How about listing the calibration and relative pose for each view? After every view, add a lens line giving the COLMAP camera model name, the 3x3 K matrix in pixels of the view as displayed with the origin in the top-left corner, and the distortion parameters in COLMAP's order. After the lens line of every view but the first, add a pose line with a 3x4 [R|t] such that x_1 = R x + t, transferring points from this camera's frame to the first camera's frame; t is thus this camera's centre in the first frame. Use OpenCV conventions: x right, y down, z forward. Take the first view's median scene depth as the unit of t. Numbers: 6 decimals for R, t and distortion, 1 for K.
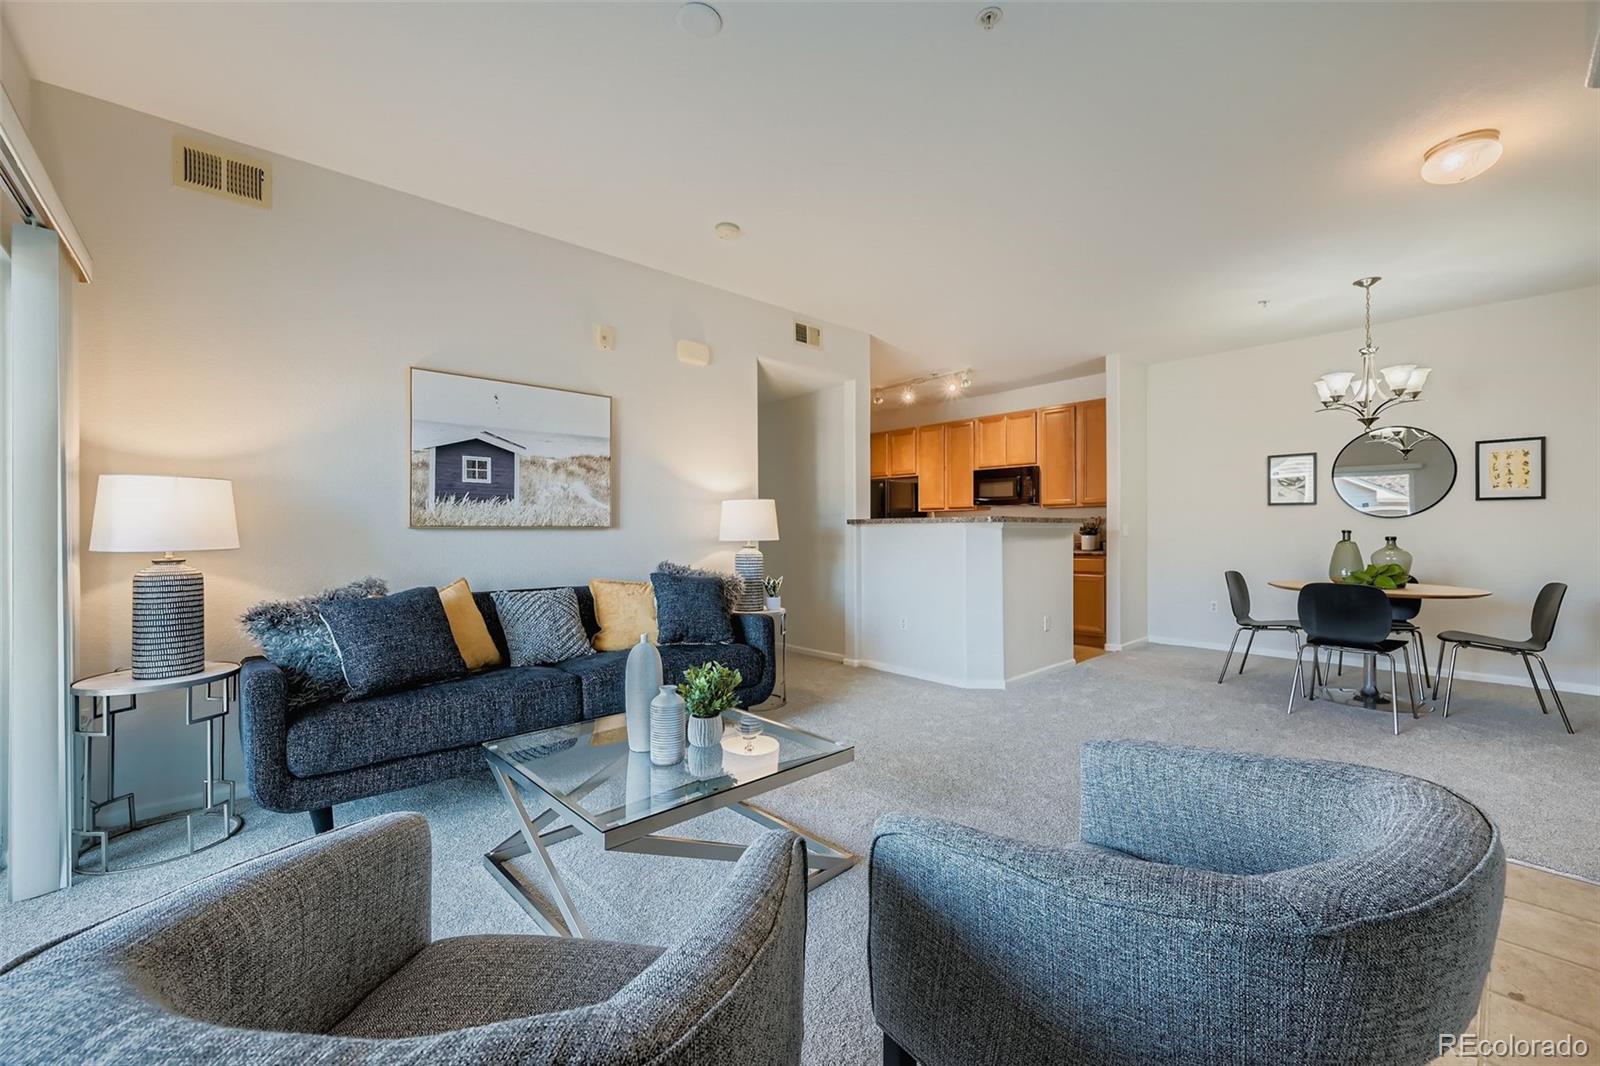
lens RADIAL K [[625.3, 0, 806.0], [0, 625.3, 528.1], [0, 0, 1]] dist [-0.002301, 0.000743]
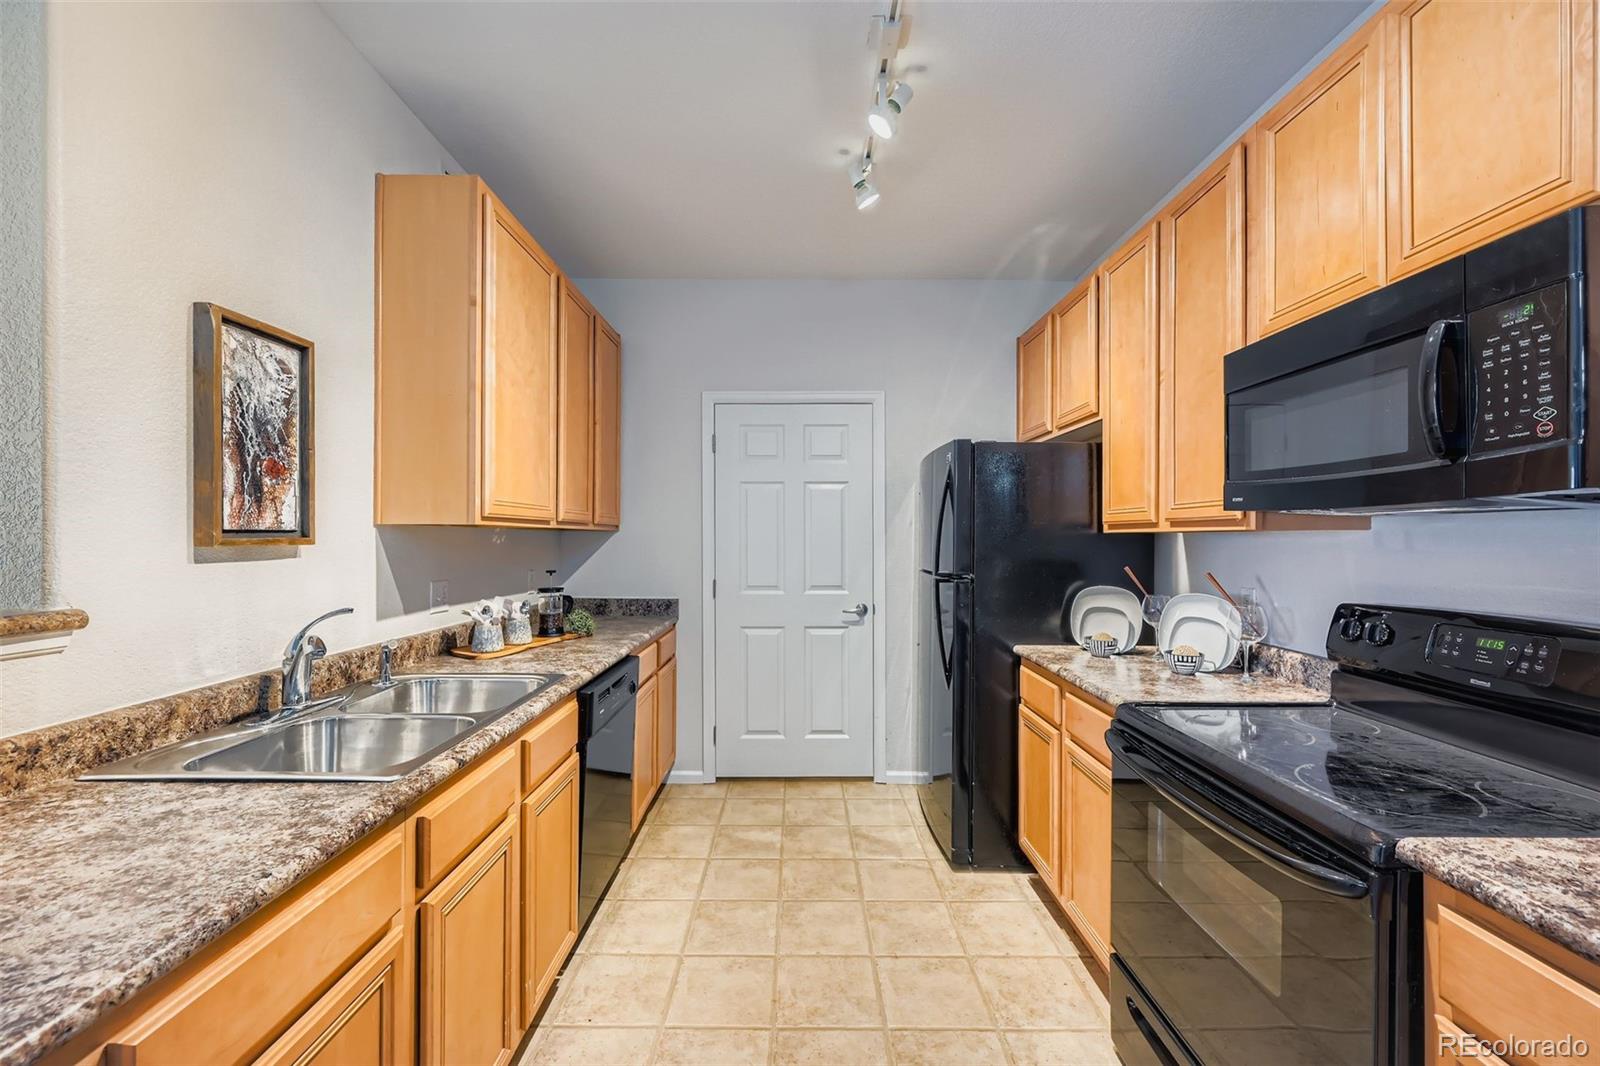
lens RADIAL K [[625.3, 0, 801.6], [0, 625.3, 537.6], [0, 0, 1]] dist [-0.002301, 0.000743]
pose [[0.738784, 0.004524, -0.673927, 0.490443], [-0.001644, 0.999987, 0.004911, -0.043958], [0.673940, -0.002520, 0.738782, 1.160918]]
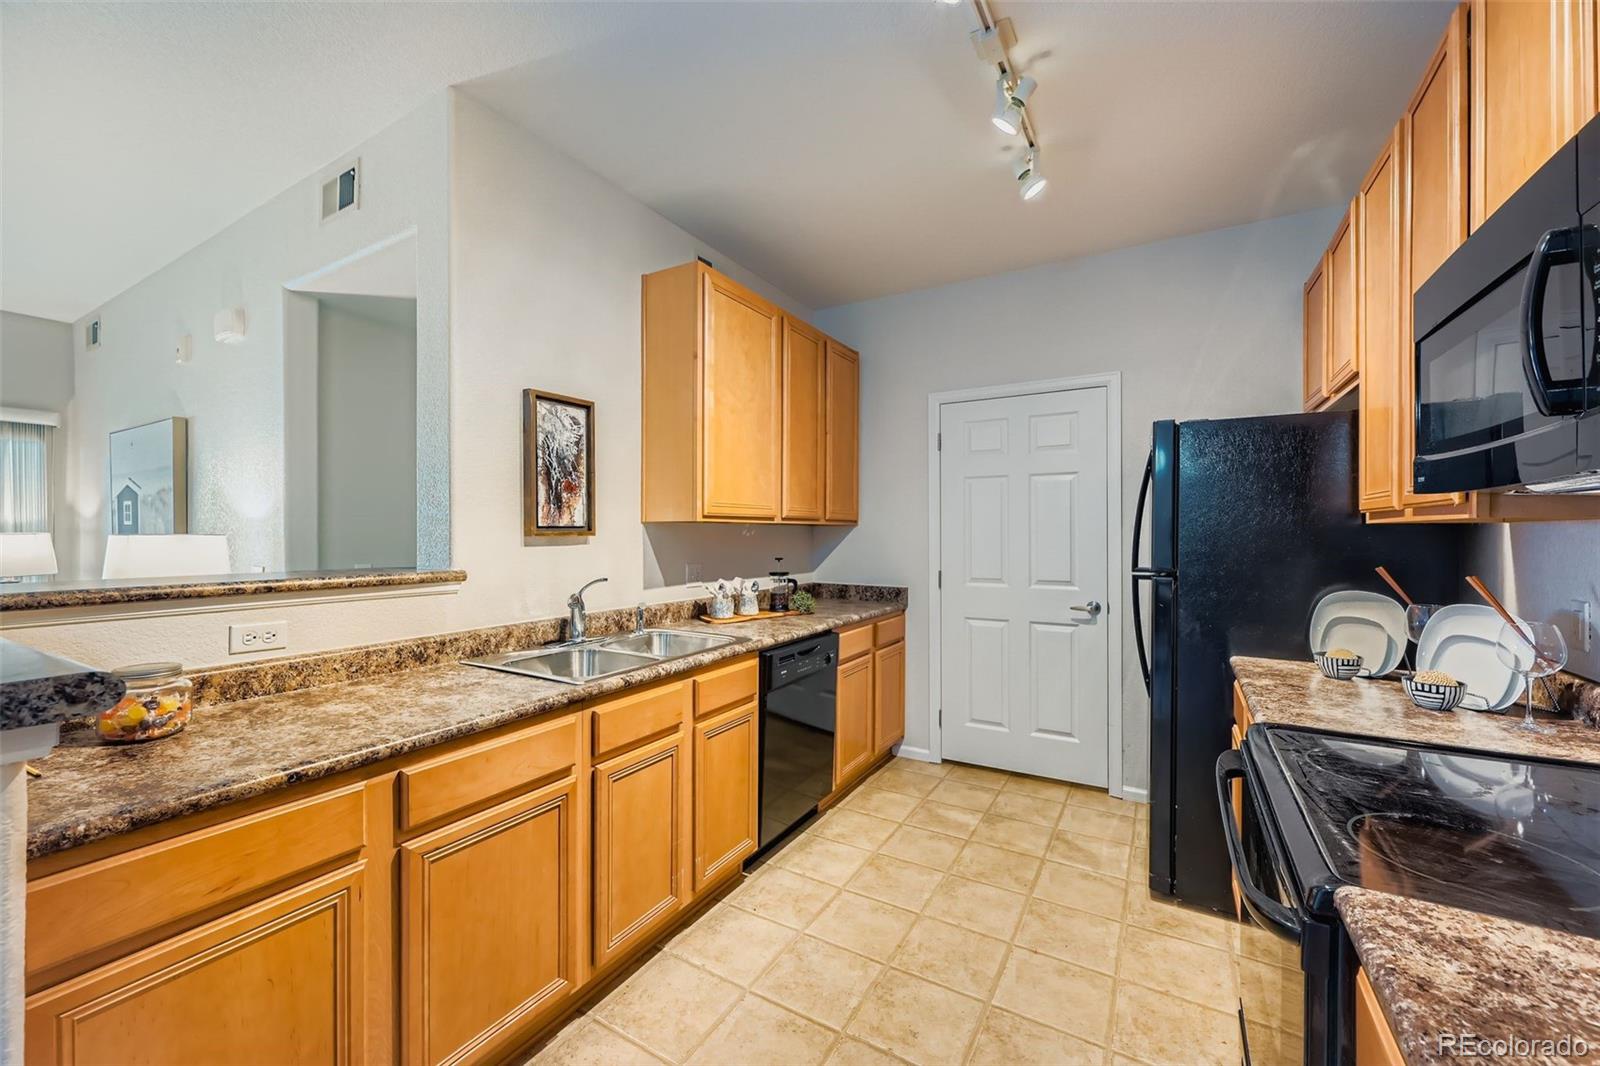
lens RADIAL K [[625.3, 0, 811.6], [0, 625.3, 533.9], [0, 0, 1]] dist [-0.002301, 0.000743]
pose [[0.302296, 0.006388, -0.953193, 0.612134], [0.002273, 0.999970, 0.007422, -0.042954], [0.953211, -0.004410, 0.302272, 1.249857]]
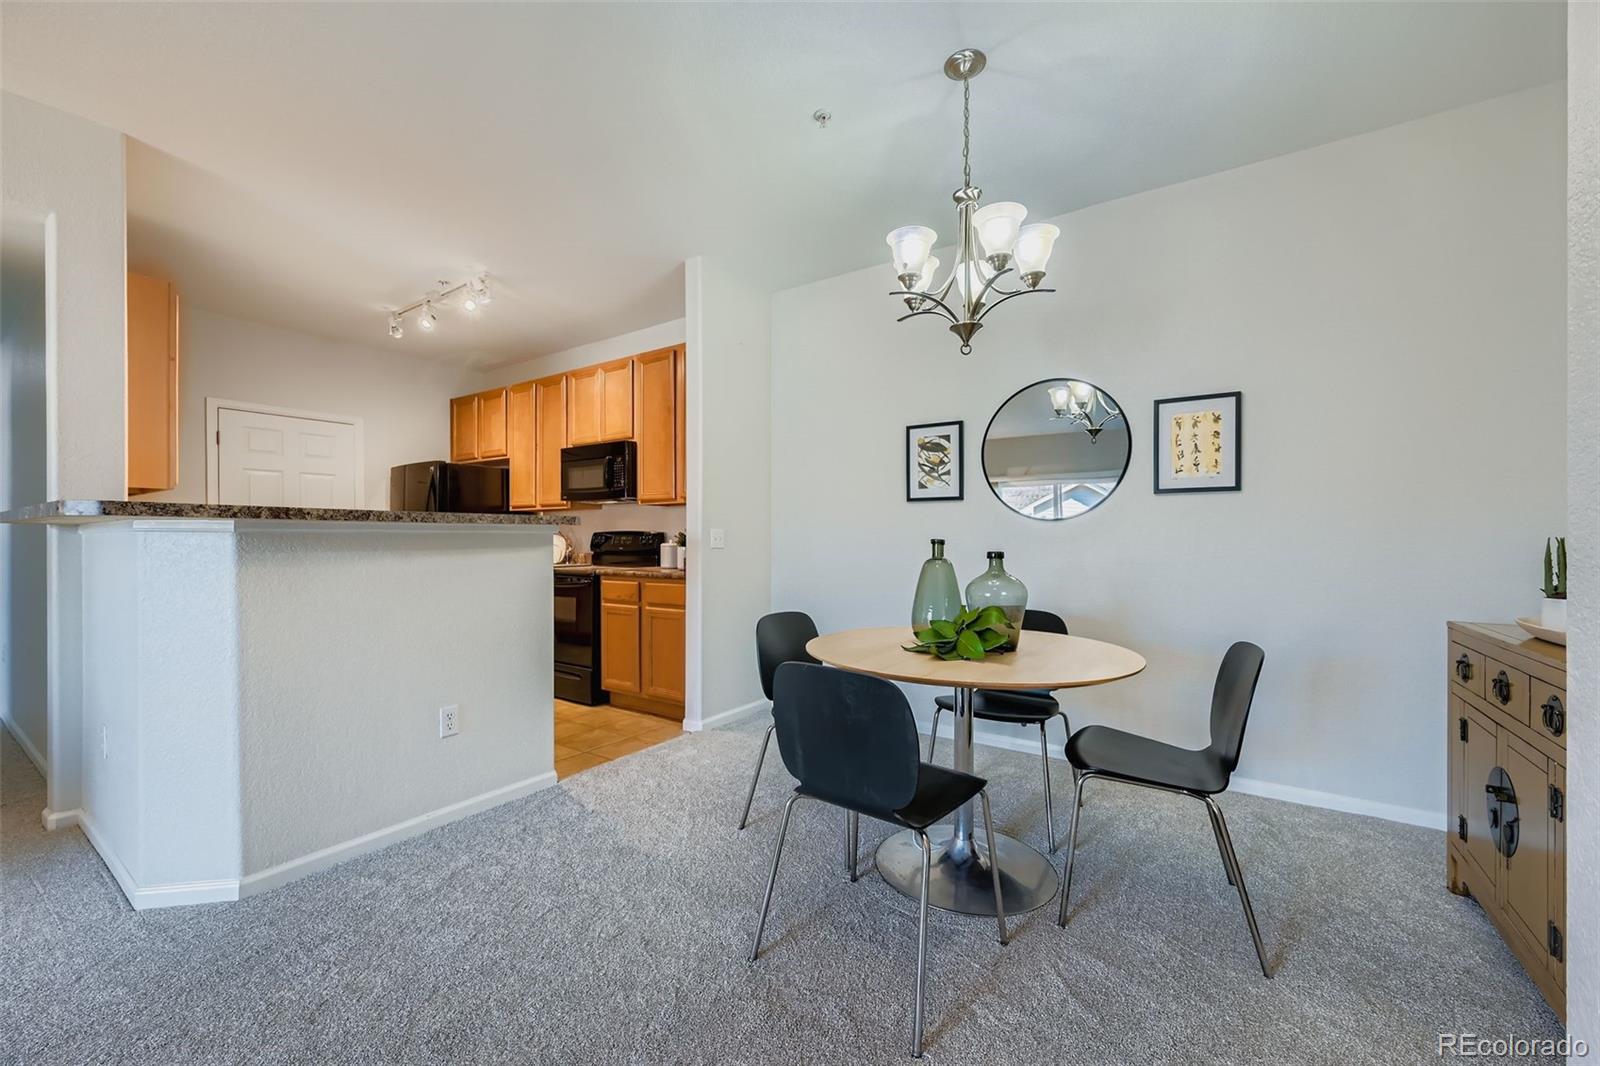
lens RADIAL K [[625.3, 0, 799.3], [0, 625.3, 538.9], [0, 0, 1]] dist [-0.002301, 0.000743]
pose [[0.972003, 0.003328, 0.234945, 0.571696], [-0.003900, 0.999990, 0.001970, 0.002454], [-0.234936, -0.002831, 0.972007, 0.465521]]
